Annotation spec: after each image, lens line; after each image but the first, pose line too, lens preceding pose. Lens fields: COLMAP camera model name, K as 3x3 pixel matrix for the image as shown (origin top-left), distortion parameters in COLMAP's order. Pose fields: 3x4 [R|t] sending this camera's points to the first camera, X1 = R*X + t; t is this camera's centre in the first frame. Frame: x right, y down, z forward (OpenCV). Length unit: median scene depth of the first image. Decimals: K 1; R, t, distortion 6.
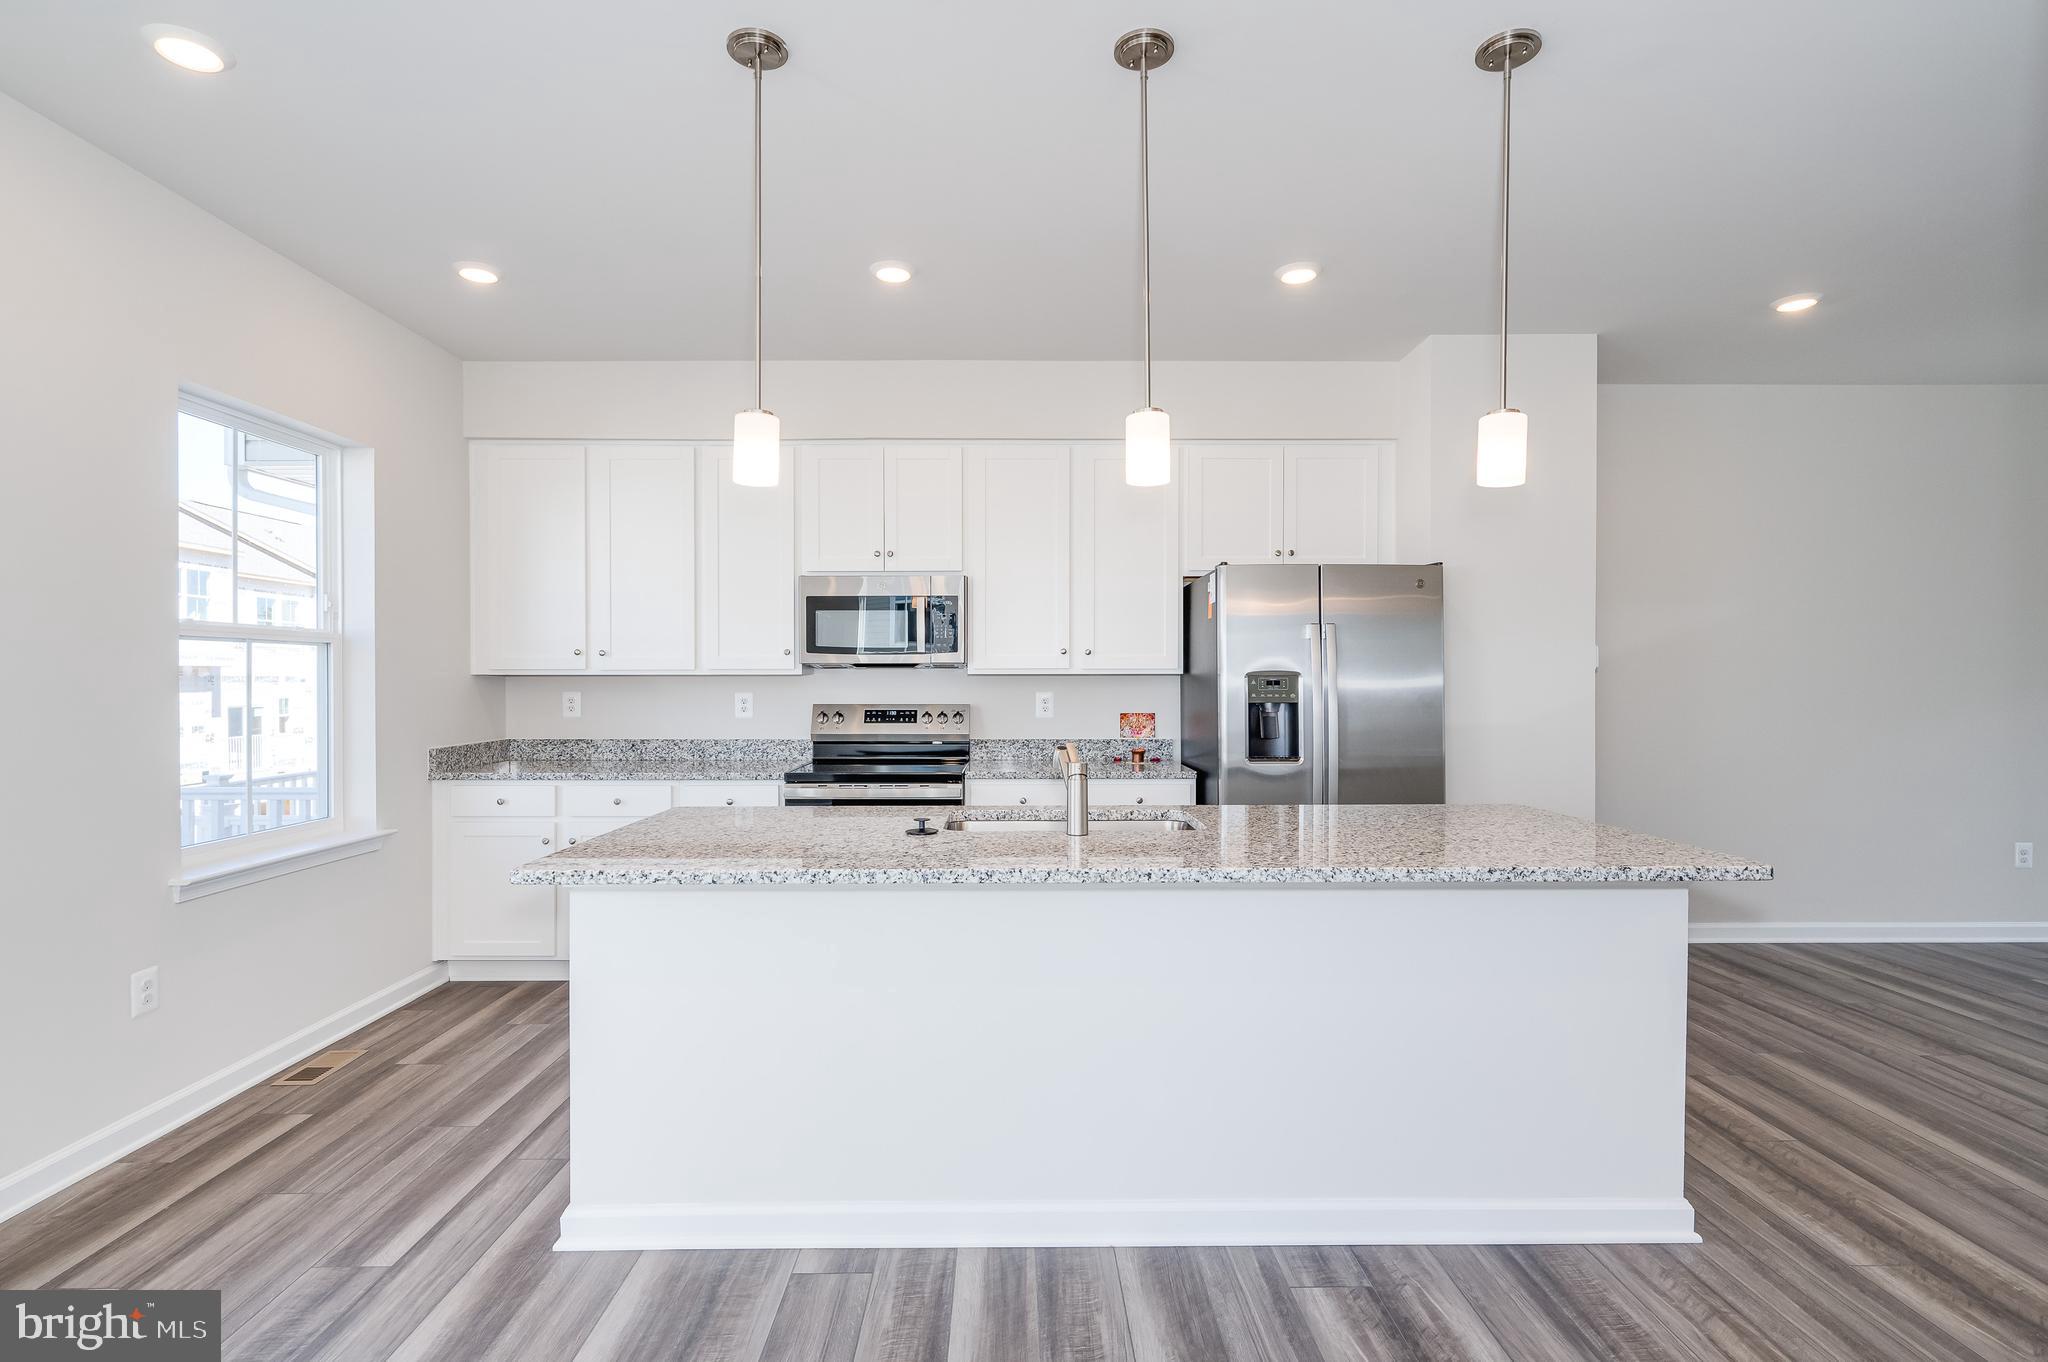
lens RADIAL K [[970.9, 0, 1024.0], [0, 970.9, 681.0], [0, 0, 1]] dist [0.001770, 0.000396]
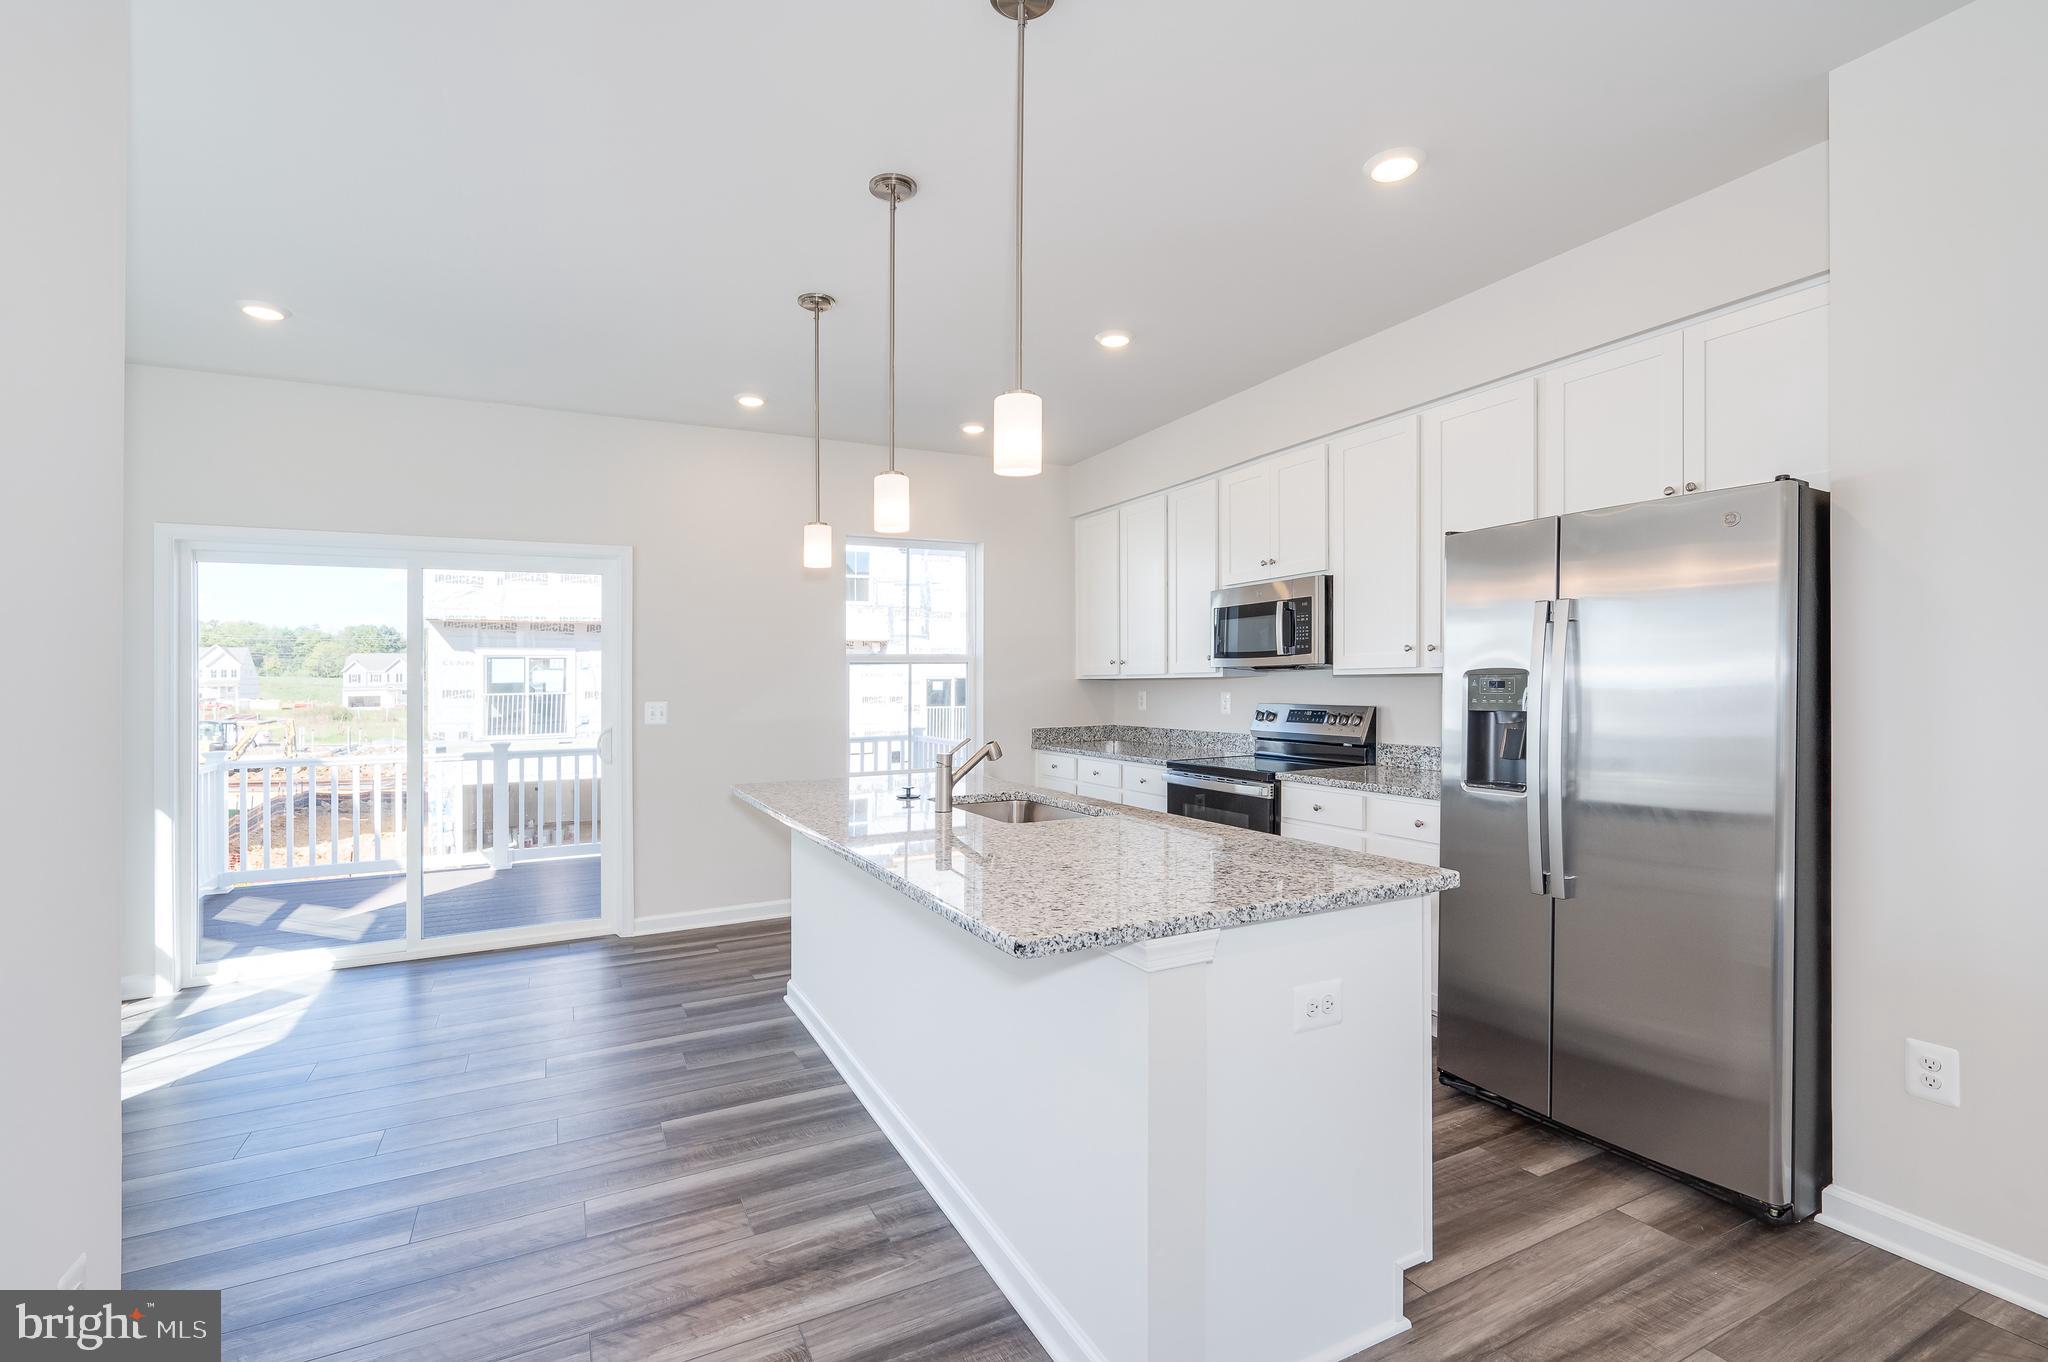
lens RADIAL K [[929.7, 0, 1030.8], [0, 929.7, 670.4], [0, 0, 1]] dist [0.002038, -0.000181]
pose [[0.444725, -0.016146, -0.895522, 0.737963], [0.012823, 0.999850, -0.011659, -0.005222], [0.895575, -0.006298, 0.444865, 0.360733]]
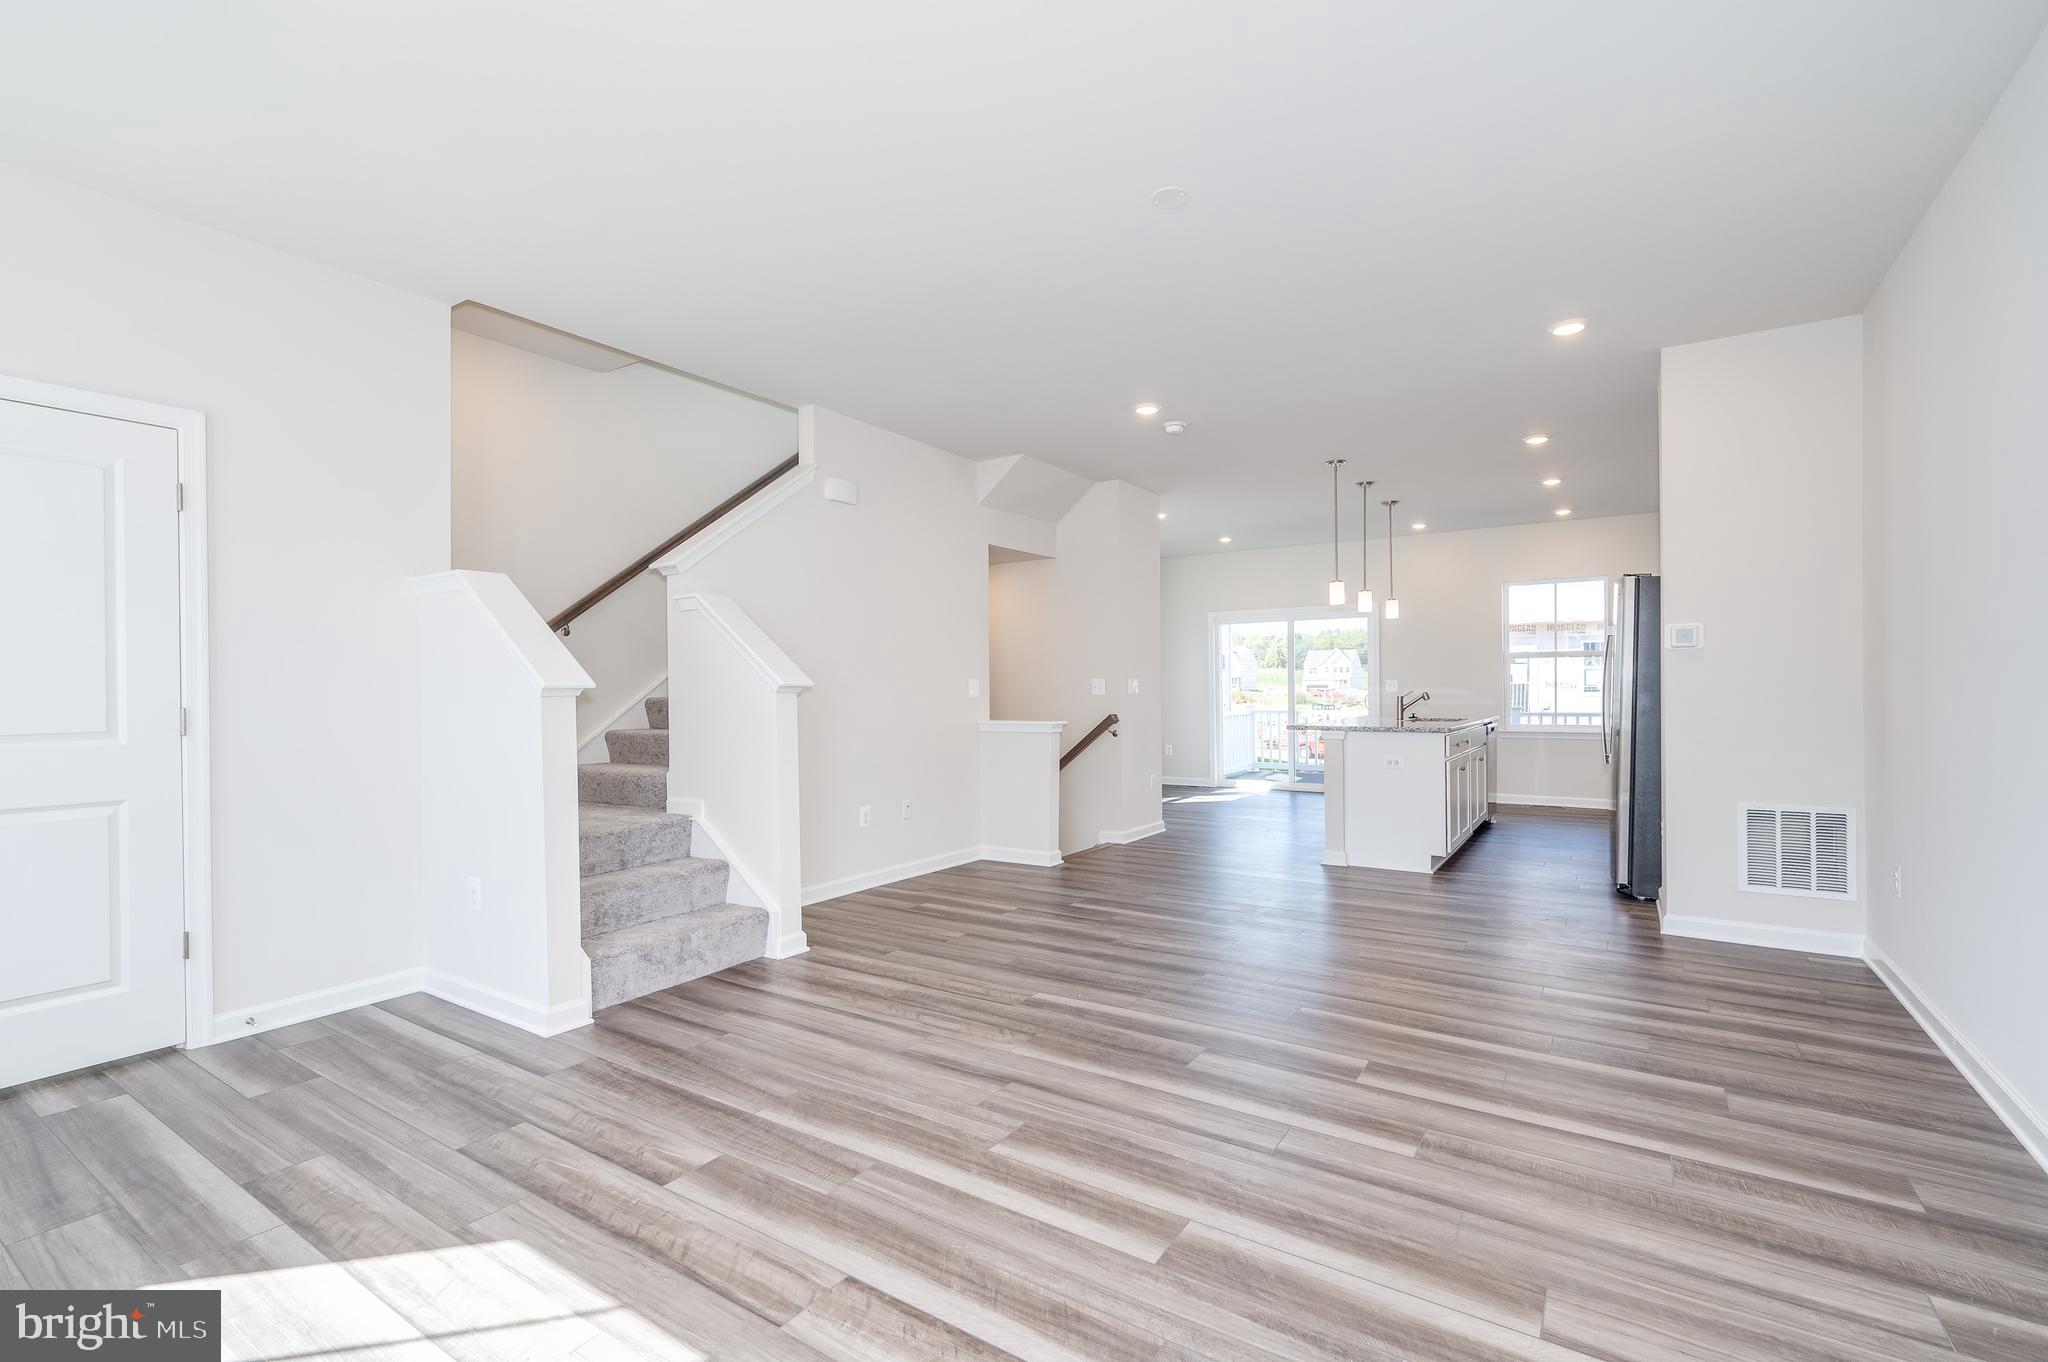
lens RADIAL K [[970.9, 0, 1024.0], [0, 970.9, 681.0], [0, 0, 1]] dist [0.001770, 0.000396]
pose [[-0.555448, -0.002097, -0.831548, 2.085841], [0.006739, 0.999953, -0.007023, 0.029477], [0.831524, -0.009505, -0.555408, 1.090787]]
